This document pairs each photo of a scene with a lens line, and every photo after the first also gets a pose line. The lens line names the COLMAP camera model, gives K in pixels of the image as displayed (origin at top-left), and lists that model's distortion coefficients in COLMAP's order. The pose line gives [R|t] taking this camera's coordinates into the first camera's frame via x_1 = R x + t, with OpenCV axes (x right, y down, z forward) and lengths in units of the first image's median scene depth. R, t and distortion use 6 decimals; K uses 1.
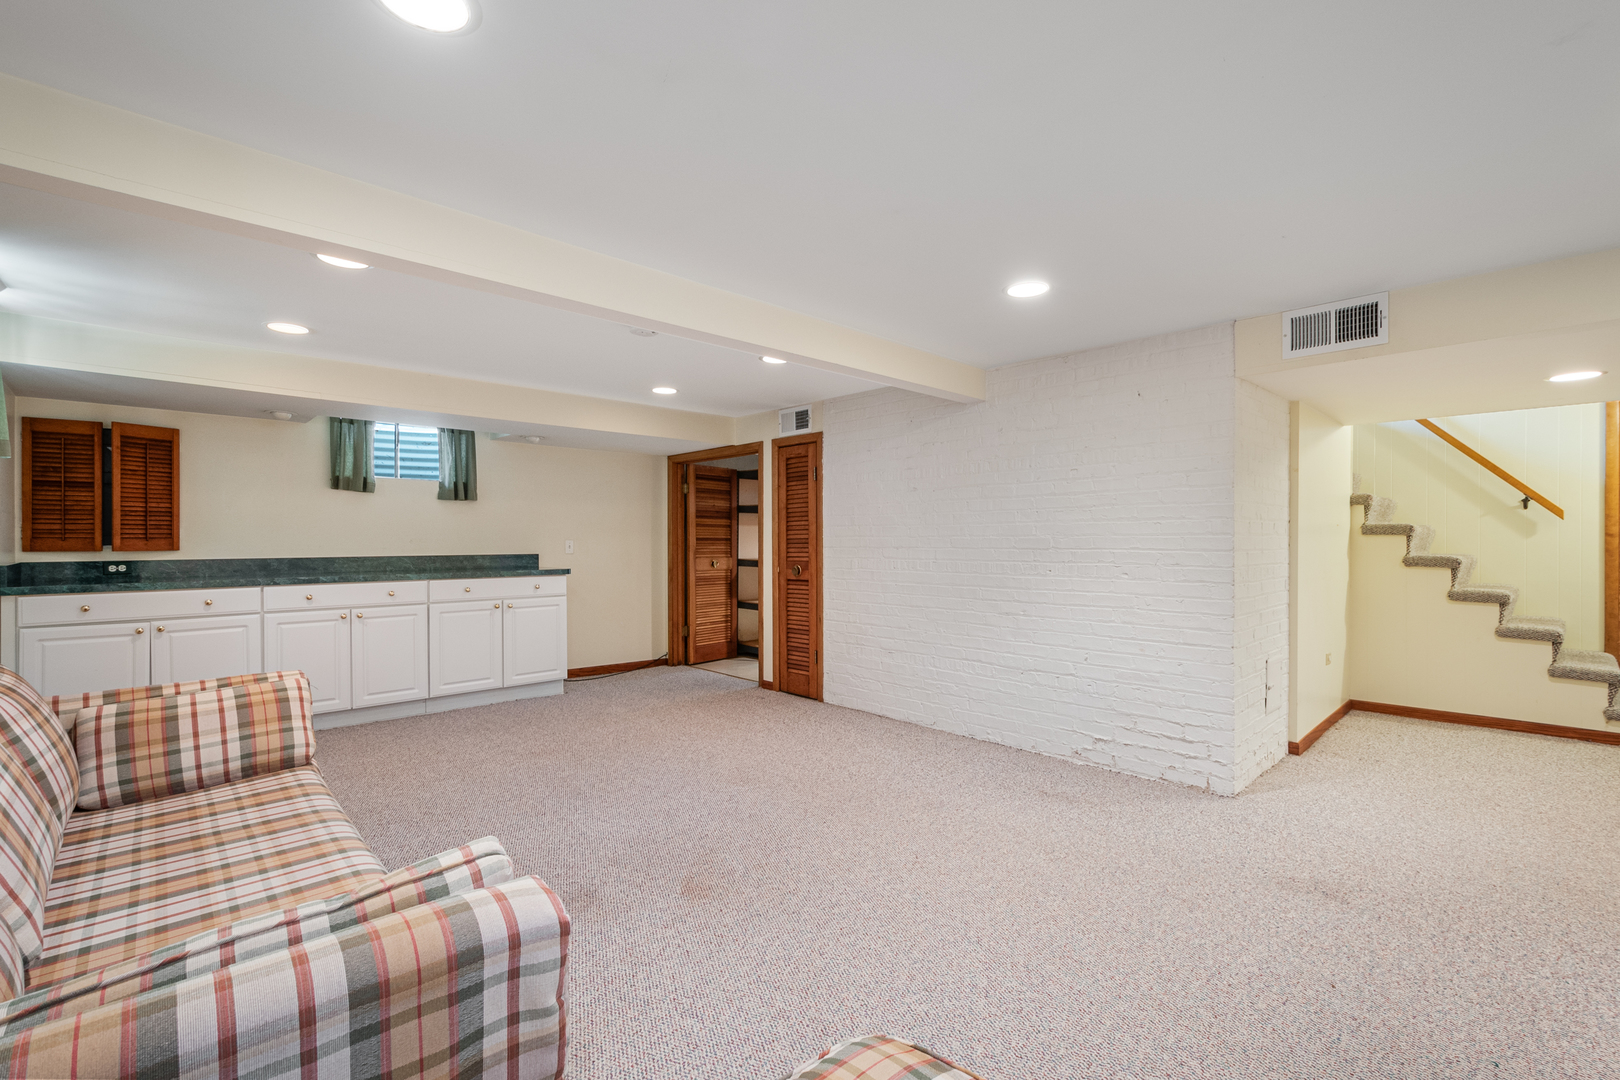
lens RADIAL K [[733.3, 0, 810.0], [0, 733.3, 540.0], [0, 0, 1]] dist [0.000327, -0.000090]
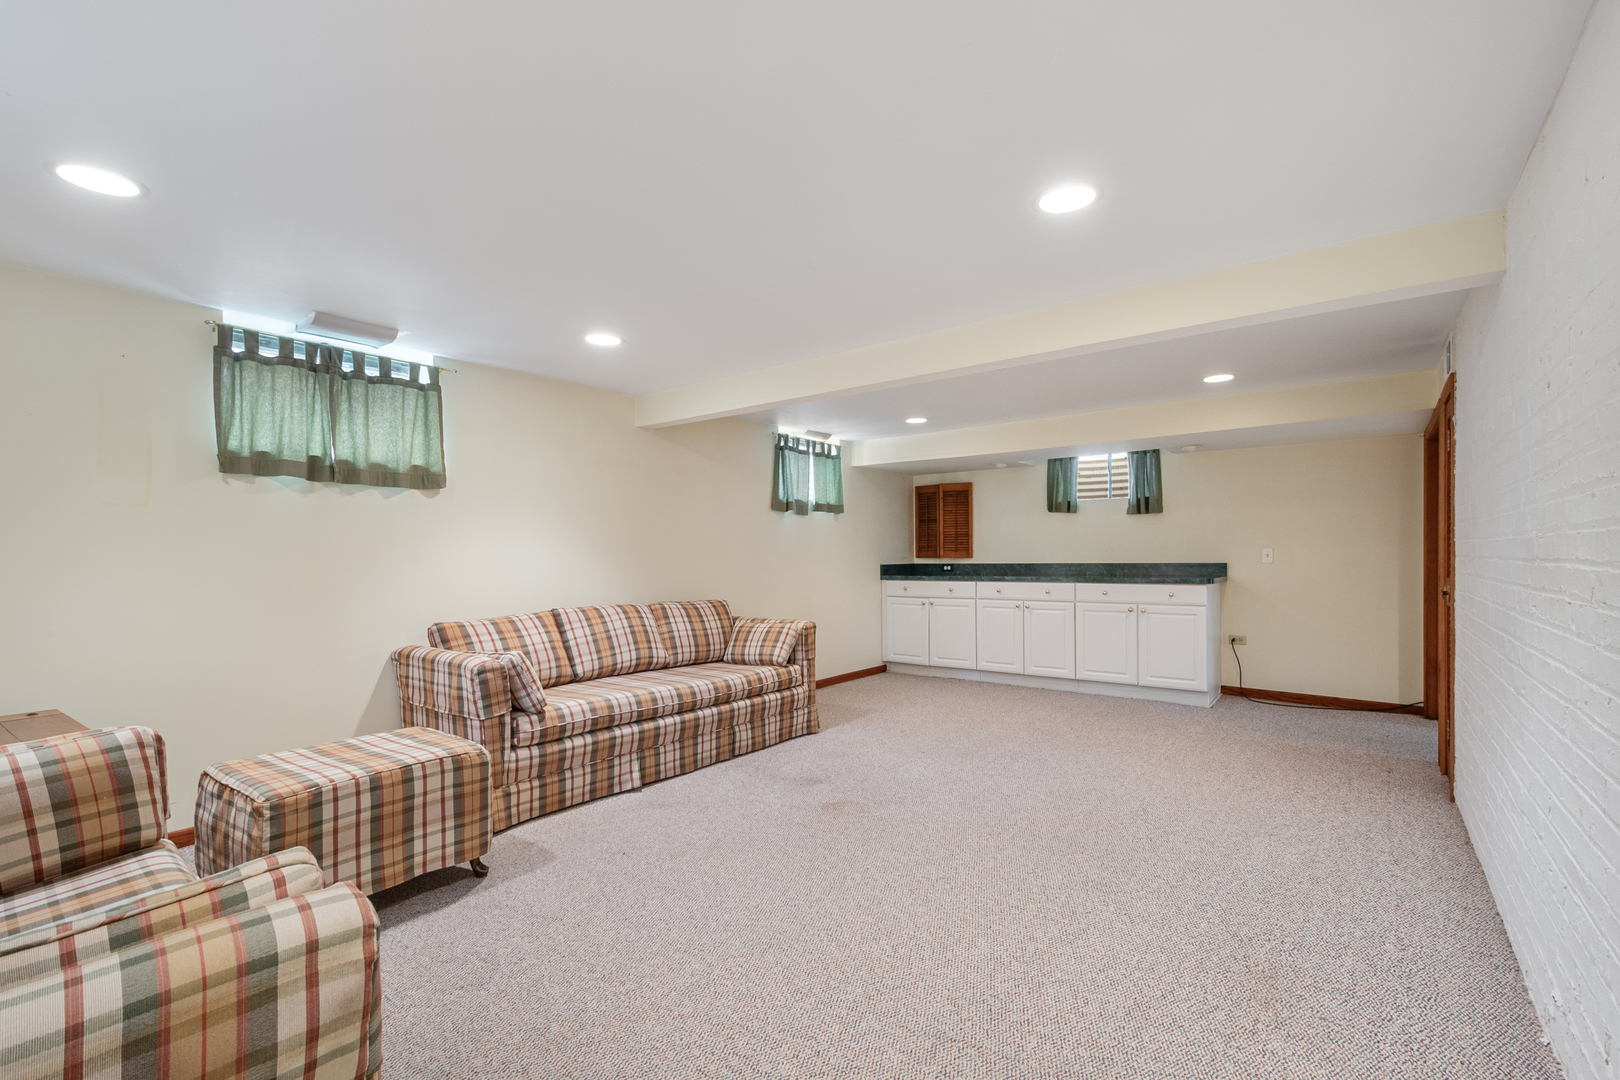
lens RADIAL K [[715.1, 0, 818.6], [0, 715.1, 558.0], [0, 0, 1]] dist [0.001615, -0.000070]
pose [[0.142569, 0.004228, -0.989776, 0.580238], [0.007475, 0.999958, 0.005348, 0.003808], [0.989757, -0.008161, 0.142531, 0.393792]]
